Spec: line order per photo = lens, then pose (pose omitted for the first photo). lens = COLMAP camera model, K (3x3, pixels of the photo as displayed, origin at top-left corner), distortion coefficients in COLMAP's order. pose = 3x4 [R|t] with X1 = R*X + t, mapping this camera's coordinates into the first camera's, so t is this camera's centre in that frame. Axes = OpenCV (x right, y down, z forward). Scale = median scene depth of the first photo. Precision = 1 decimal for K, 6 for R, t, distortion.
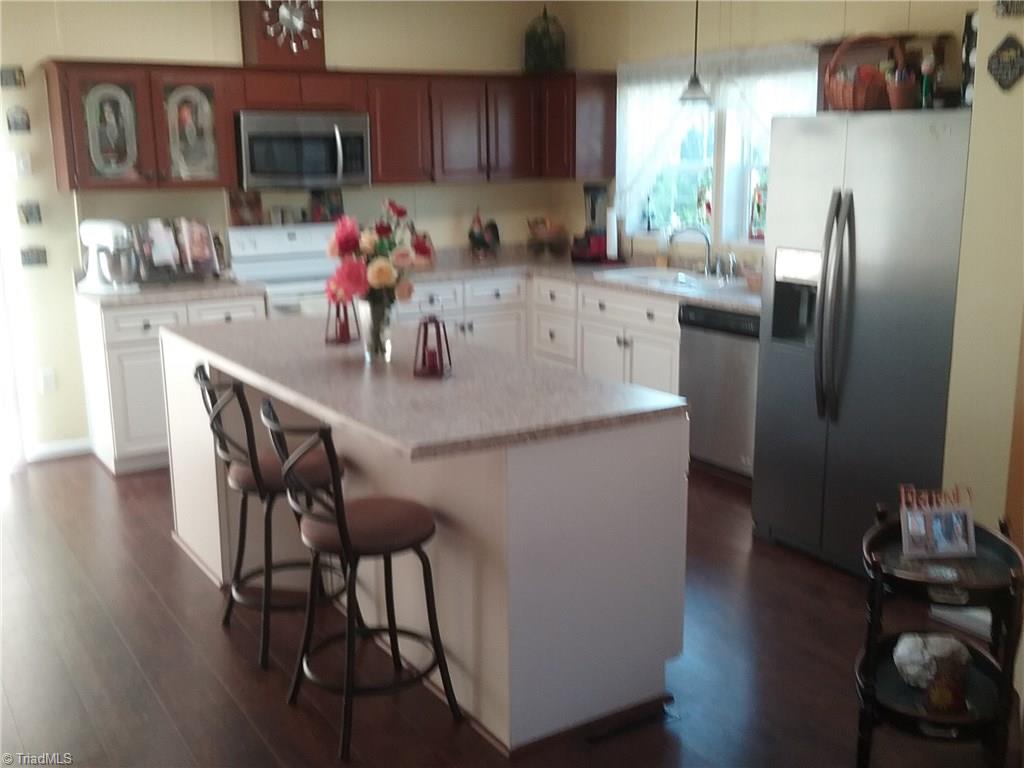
lens RADIAL K [[1086.4, 0, 512.0], [0, 1086.4, 384.0], [0, 0, 1]] dist [0.135963, -0.304360]
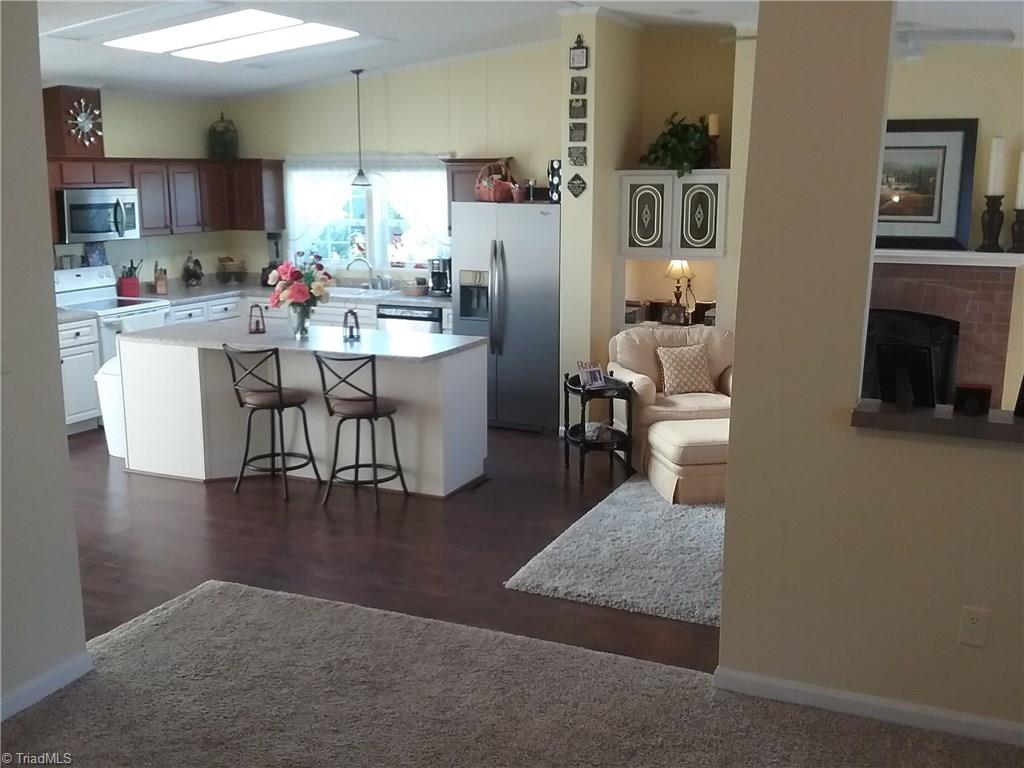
lens RADIAL K [[1034.5, 0, 512.0], [0, 1034.5, 384.0], [0, 0, 1]] dist [0.109323, -0.254954]
pose [[0.833295, -0.095786, 0.544467, -0.499922], [0.106717, 0.994222, 0.011582, 0.045547], [-0.542430, 0.048453, 0.838703, -0.406974]]
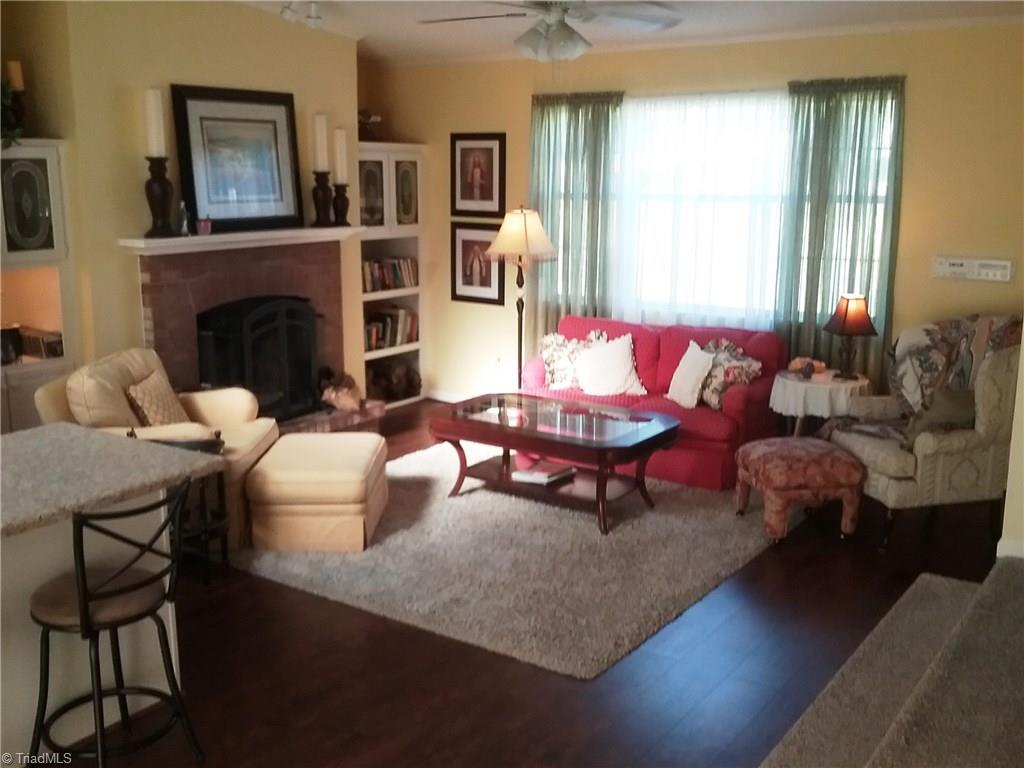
lens RADIAL K [[1034.5, 0, 512.0], [0, 1034.5, 384.0], [0, 0, 1]] dist [0.109323, -0.254954]
pose [[-0.390123, -0.179581, 0.903081, -0.597796], [0.200390, 0.940727, 0.273634, -0.134337], [-0.898692, 0.287720, -0.331013, 0.479186]]
